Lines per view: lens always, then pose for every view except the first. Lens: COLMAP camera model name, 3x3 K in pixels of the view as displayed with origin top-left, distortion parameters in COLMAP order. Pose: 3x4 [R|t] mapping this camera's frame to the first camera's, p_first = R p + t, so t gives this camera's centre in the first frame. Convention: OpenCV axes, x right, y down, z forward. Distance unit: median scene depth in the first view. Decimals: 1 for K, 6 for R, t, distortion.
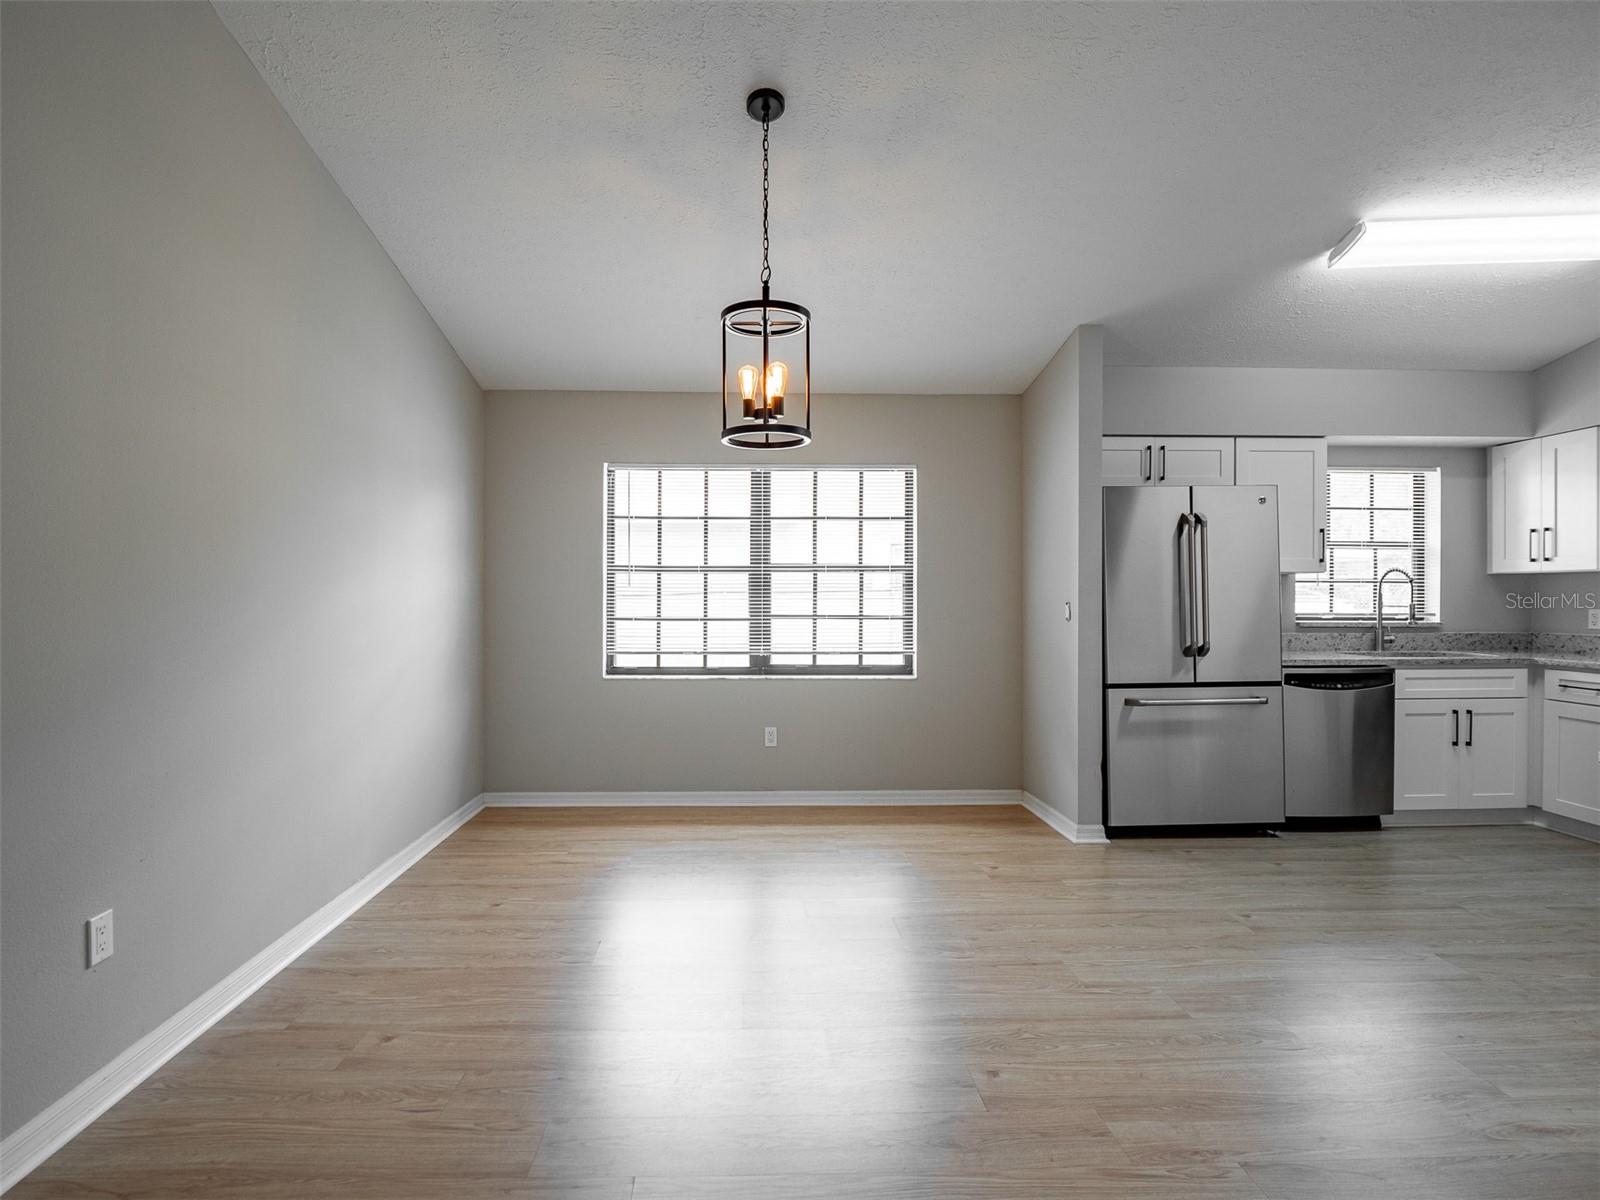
lens RADIAL K [[803.2, 0, 770.6], [0, 803.2, 602.6], [0, 0, 1]] dist [-0.010413, -0.001345]
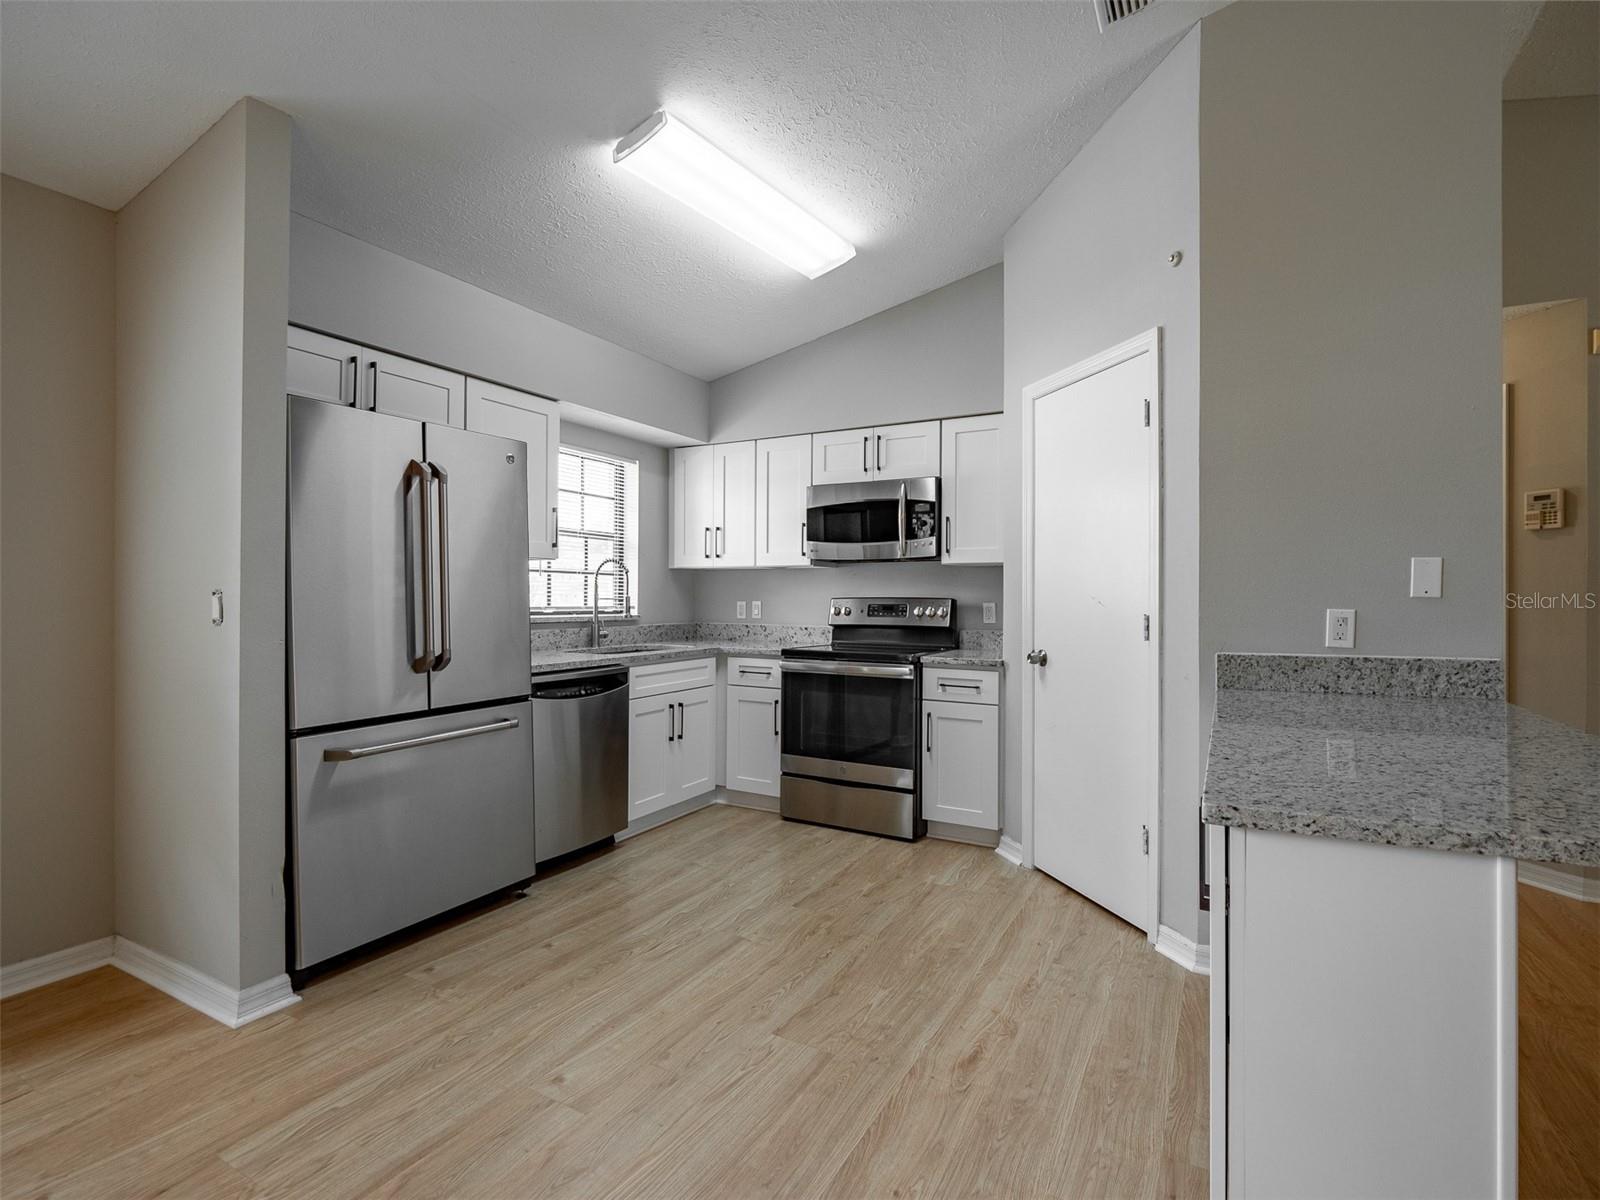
lens RADIAL K [[779.3, 0, 795.6], [0, 779.3, 595.1], [0, 0, 1]] dist [-0.014588, -0.000765]
pose [[0.514299, 0.003751, 0.857603, 0.110706], [0.000663, 0.999988, -0.004771, 0.004932], [-0.857611, 0.003023, 0.514291, 0.354988]]
